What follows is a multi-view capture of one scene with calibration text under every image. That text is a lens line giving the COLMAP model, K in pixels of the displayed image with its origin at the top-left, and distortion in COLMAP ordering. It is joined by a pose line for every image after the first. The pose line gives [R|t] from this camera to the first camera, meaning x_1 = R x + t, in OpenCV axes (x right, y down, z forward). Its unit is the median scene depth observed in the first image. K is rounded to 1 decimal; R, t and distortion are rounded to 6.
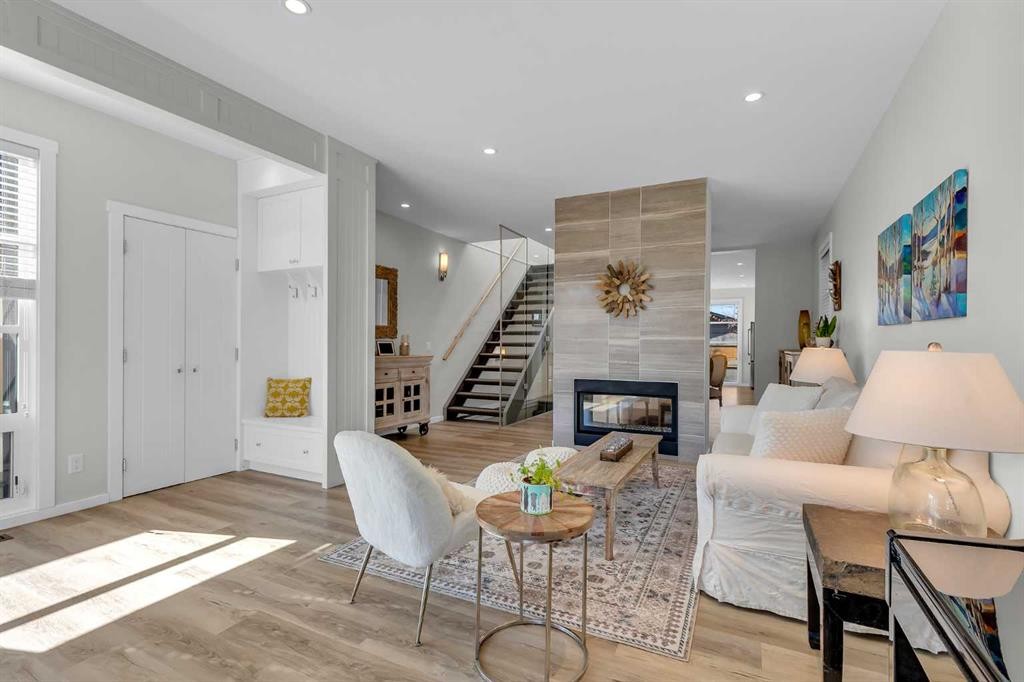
lens RADIAL K [[451.6, 0, 522.1], [0, 451.6, 341.1], [0, 0, 1]] dist [0.001303, -0.000069]
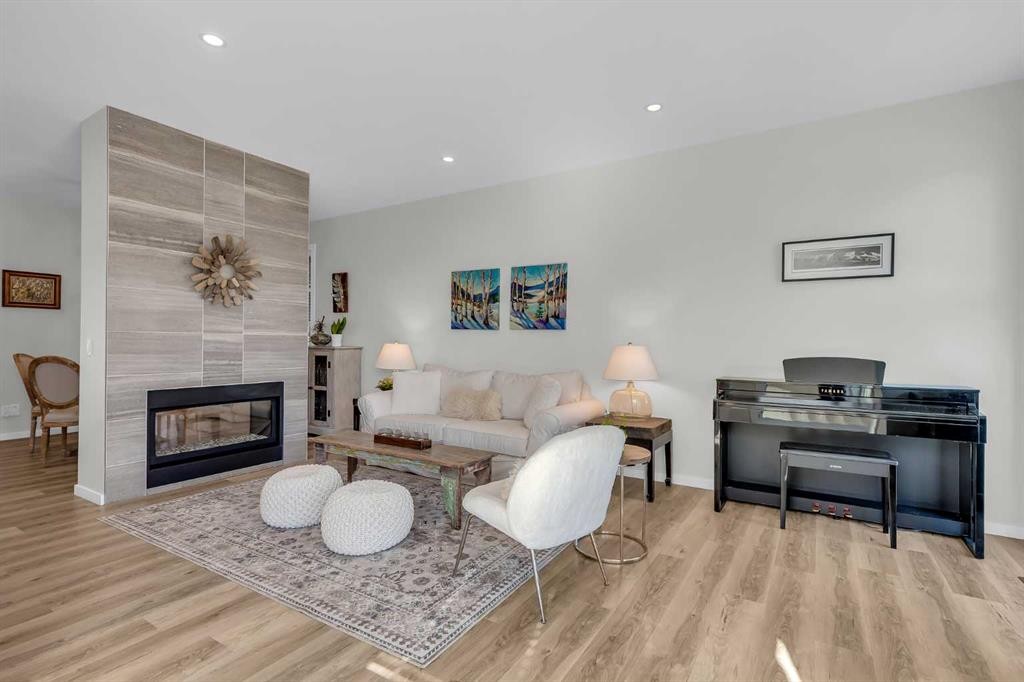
lens RADIAL K [[488.4, 0, 507.8], [0, 488.4, 337.4], [0, 0, 1]] dist [0.018662, -0.000272]
pose [[0.122056, 0.004895, 0.992511, -0.590486], [-0.014215, 0.999894, -0.003183, -0.001797], [-0.992421, -0.013720, 0.122113, 0.405406]]
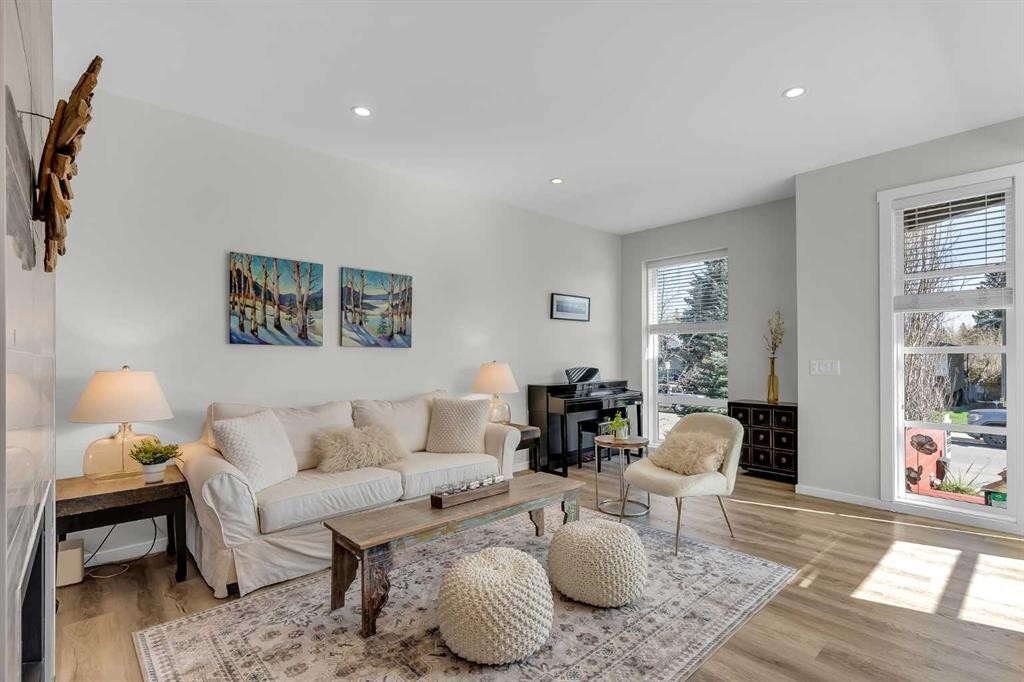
lens RADIAL K [[488.4, 0, 521.2], [0, 488.4, 350.6], [0, 0, 1]] dist [0.018662, -0.000272]
pose [[-0.931373, -0.009338, 0.363946, -0.130619], [-0.012041, 0.999914, -0.005158, -0.014023], [-0.363866, -0.009186, -0.931406, 1.192066]]
